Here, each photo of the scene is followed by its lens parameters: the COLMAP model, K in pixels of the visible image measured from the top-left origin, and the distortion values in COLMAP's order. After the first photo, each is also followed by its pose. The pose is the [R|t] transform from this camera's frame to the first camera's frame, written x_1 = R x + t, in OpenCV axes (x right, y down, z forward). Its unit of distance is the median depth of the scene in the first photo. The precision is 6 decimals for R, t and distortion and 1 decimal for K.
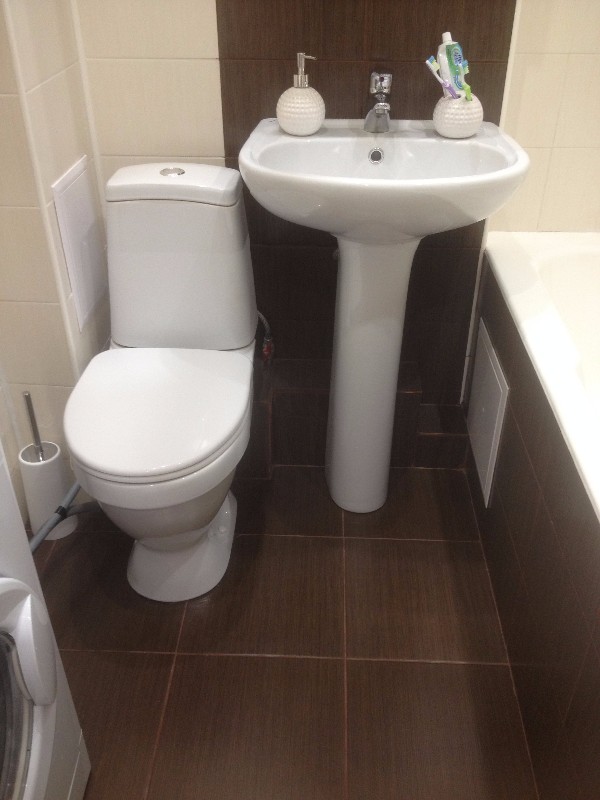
lens RADIAL K [[744.8, 0, 300.0], [0, 744.8, 400.0], [0, 0, 1]] dist [0.039262, -0.084685]
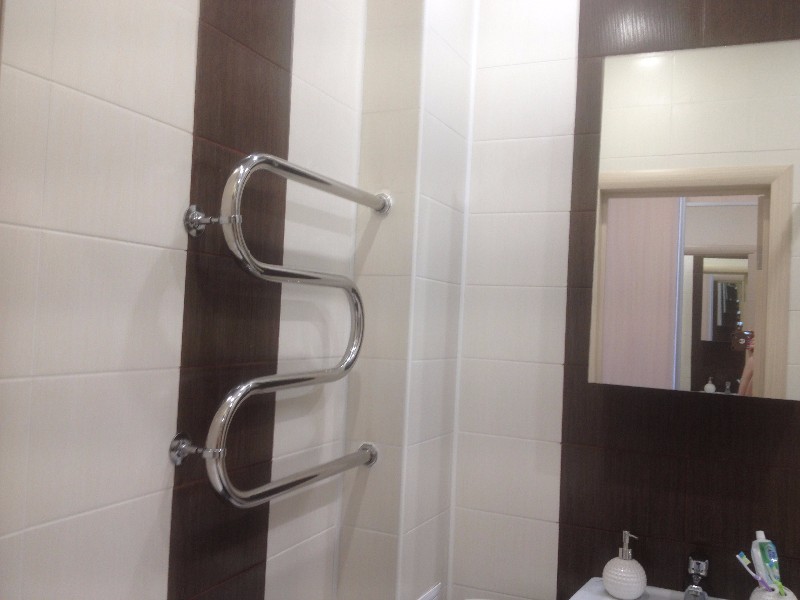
lens RADIAL K [[744.8, 0, 400.0], [0, 744.8, 300.0], [0, 0, 1]] dist [0.039262, -0.084685]
pose [[0.929252, 0.029098, -0.368300, 0.093668], [-0.241390, 0.802498, -0.545645, -0.016819], [0.279682, 0.595945, 0.752747, -0.225770]]
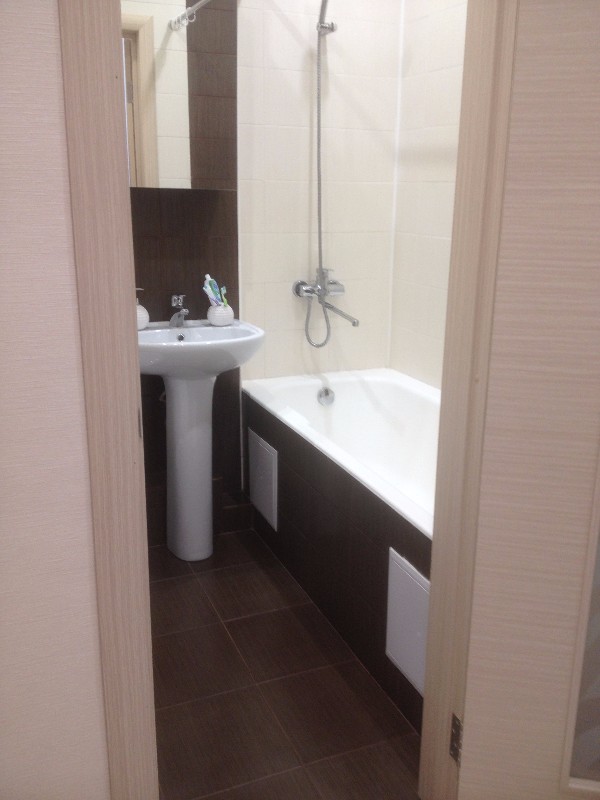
lens RADIAL K [[766.8, 0, 300.0], [0, 766.8, 400.0], [0, 0, 1]] dist [0.130559, -0.284683]
pose [[0.910924, -0.103431, 0.399398, -0.401264], [0.222650, 0.938237, -0.264836, 0.376427], [-0.347338, 0.330172, 0.877692, -0.692987]]
